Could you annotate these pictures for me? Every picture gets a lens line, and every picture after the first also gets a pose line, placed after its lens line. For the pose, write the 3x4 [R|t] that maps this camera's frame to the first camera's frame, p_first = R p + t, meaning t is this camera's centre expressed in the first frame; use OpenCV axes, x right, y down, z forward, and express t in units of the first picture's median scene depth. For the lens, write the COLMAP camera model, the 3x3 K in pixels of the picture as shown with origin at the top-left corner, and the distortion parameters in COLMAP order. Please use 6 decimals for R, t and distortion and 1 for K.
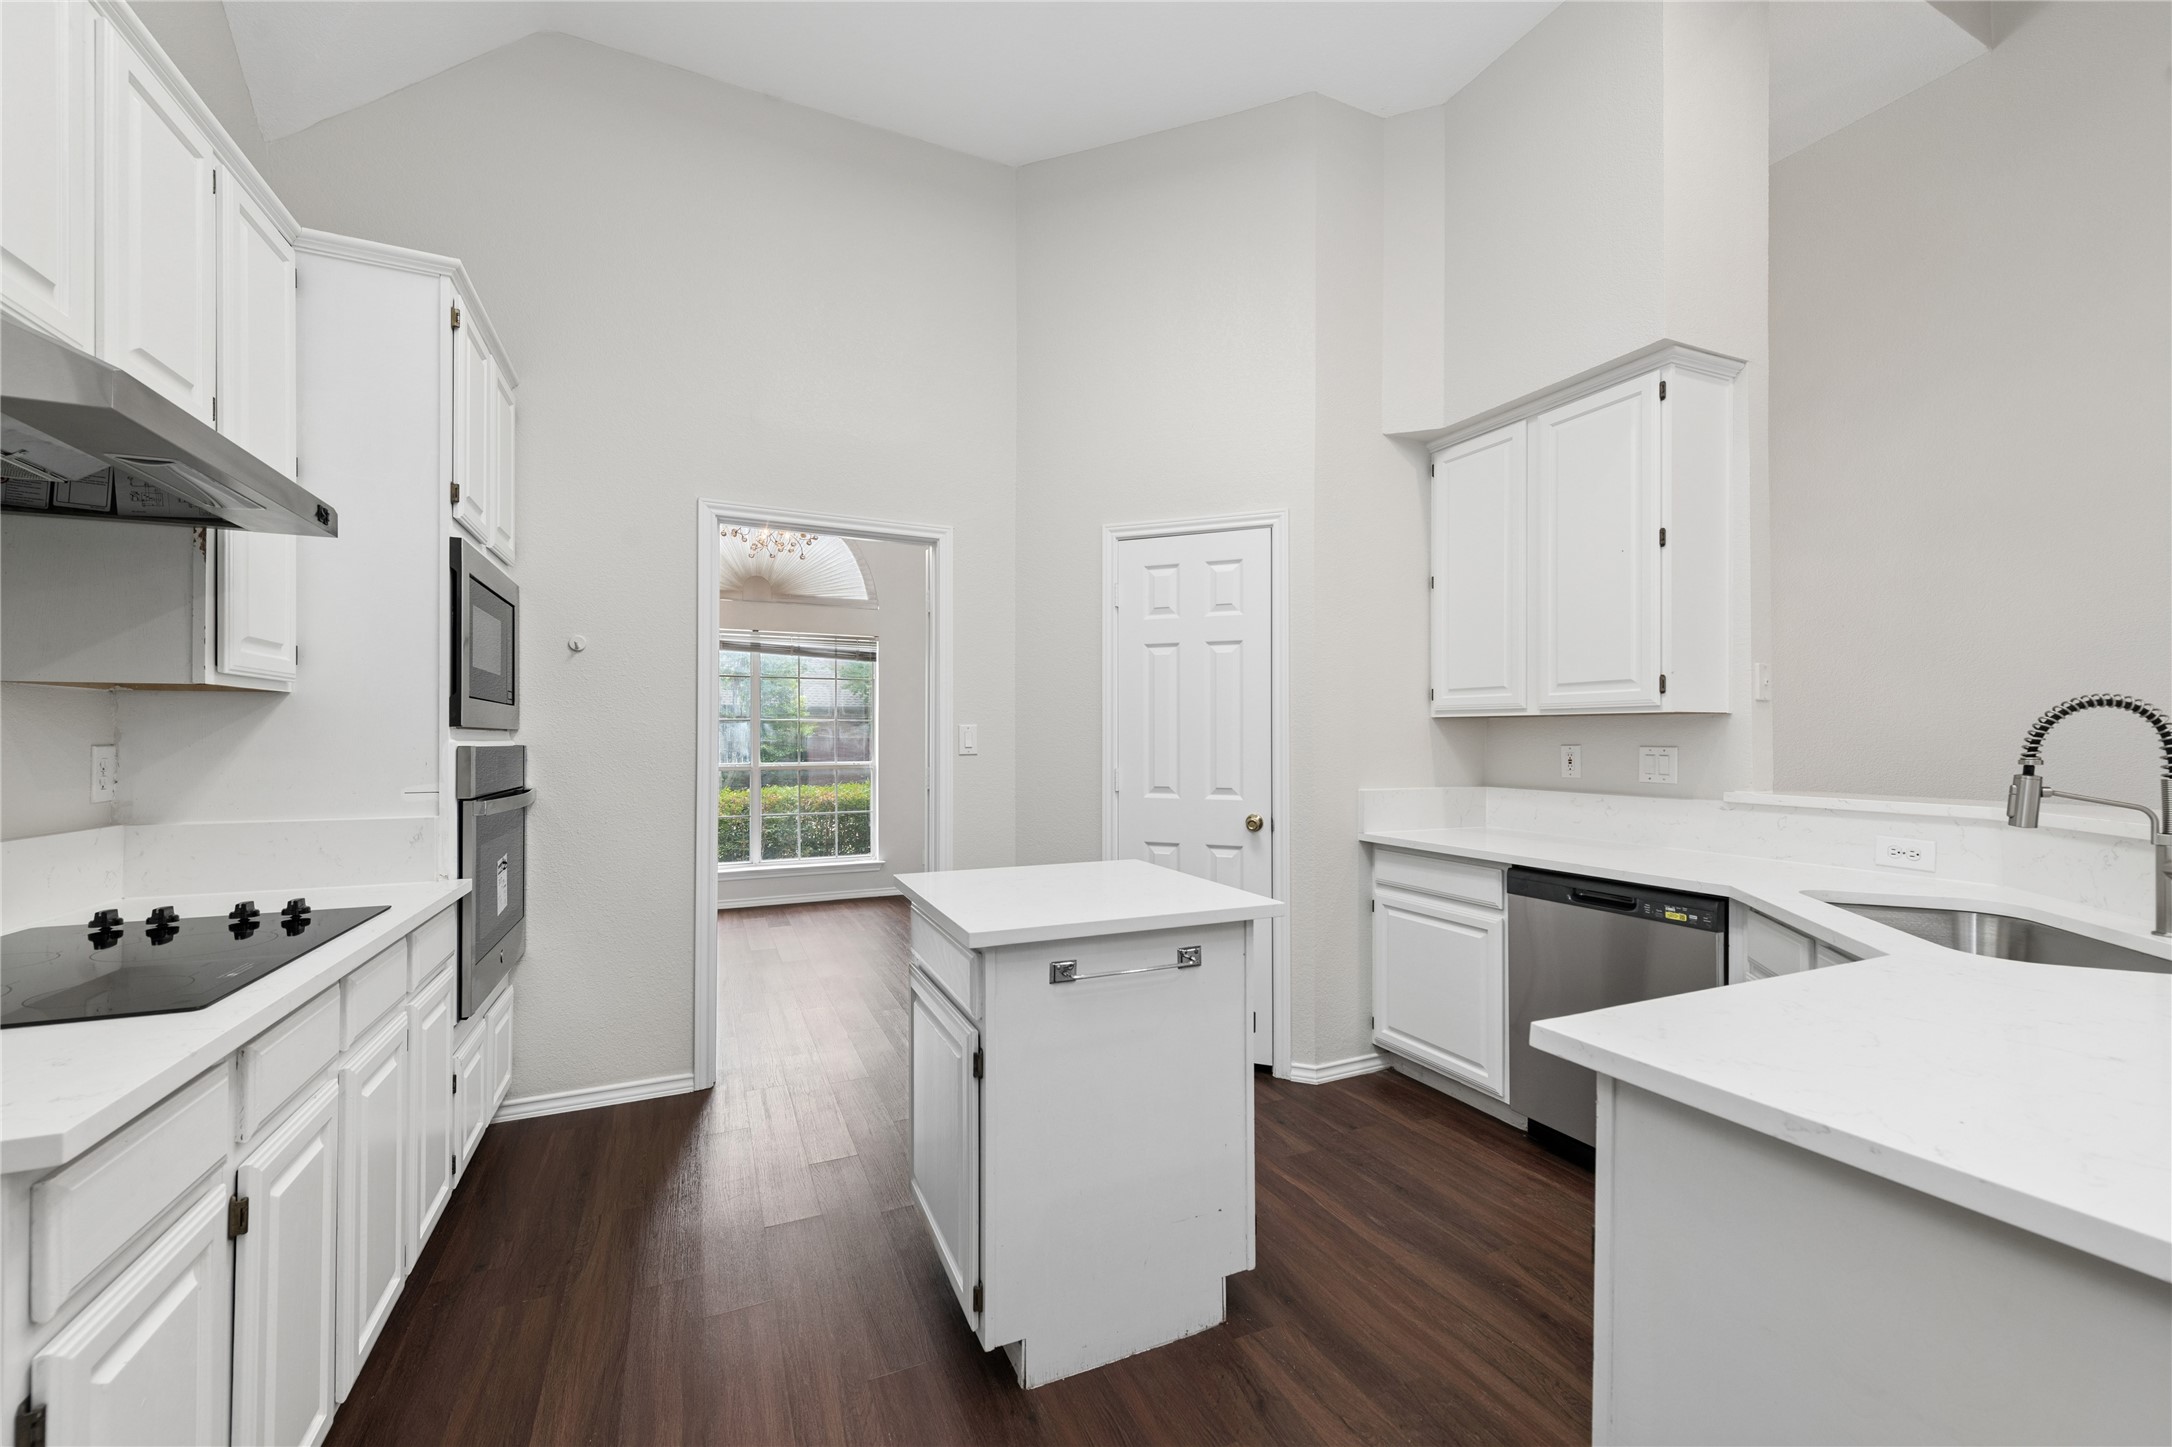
lens RADIAL K [[856.1, 0, 1076.0], [0, 856.1, 732.5], [0, 0, 1]] dist [0.011957, -0.003196]
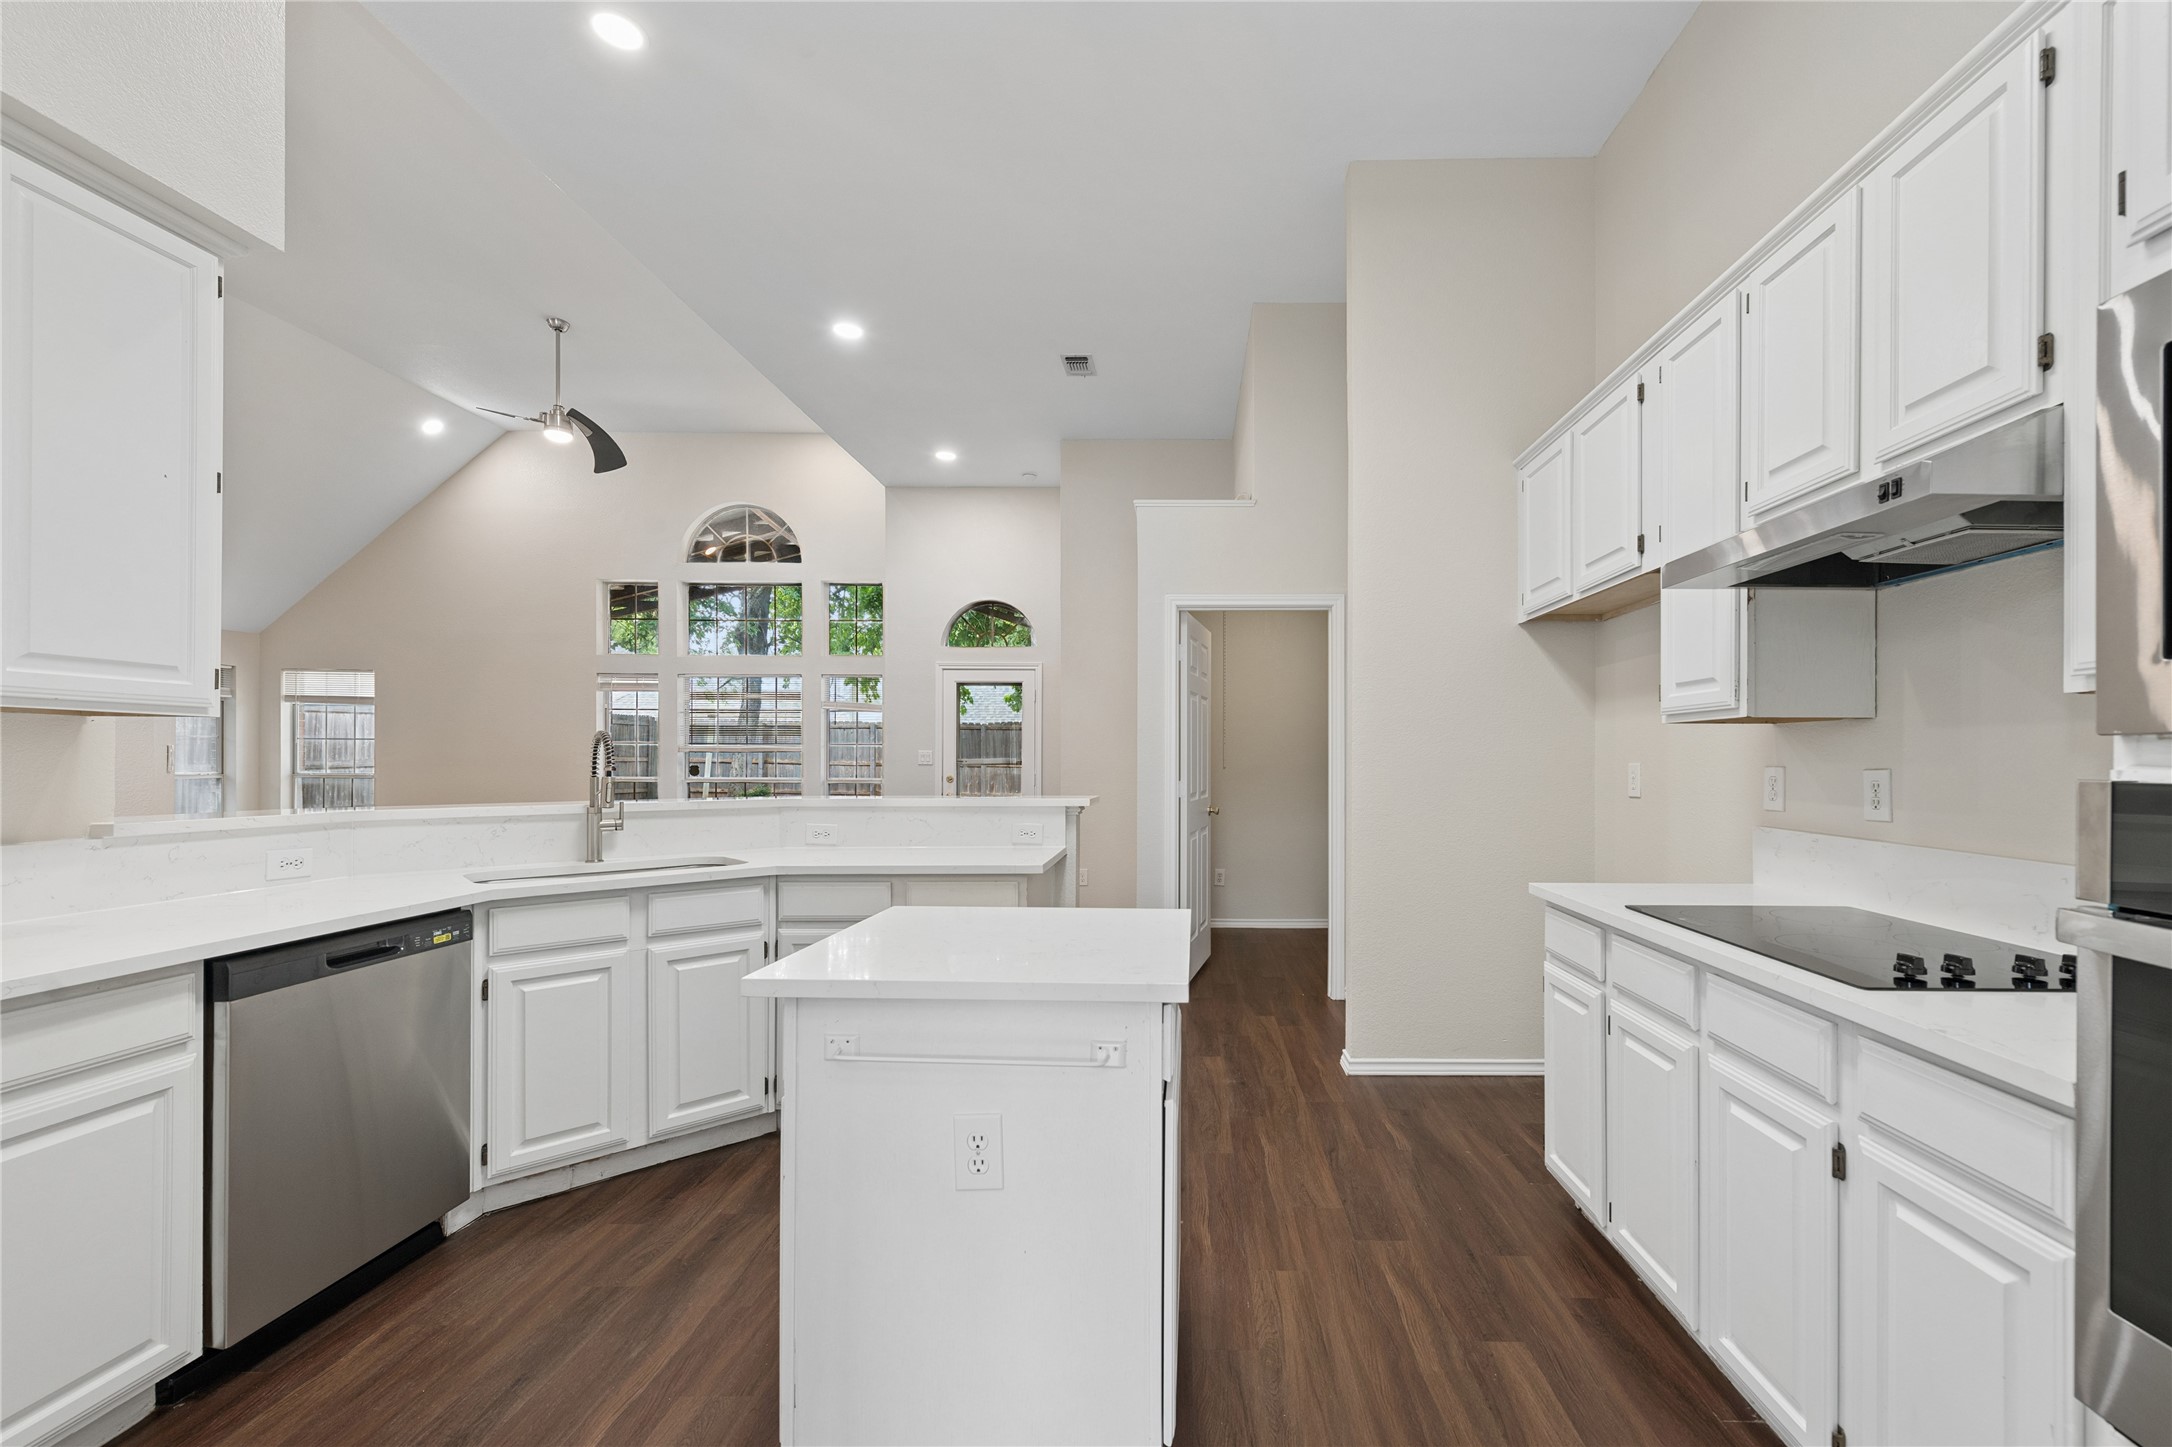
lens RADIAL K [[877.3, 0, 1183.8], [0, 877.3, 763.7], [0, 0, 1]] dist [0.000879, 0.000014]
pose [[-0.913689, -0.005676, 0.406375, -0.440347], [-0.007771, 0.999964, -0.003506, 0.014977], [-0.406340, -0.006361, -0.913700, 1.506331]]
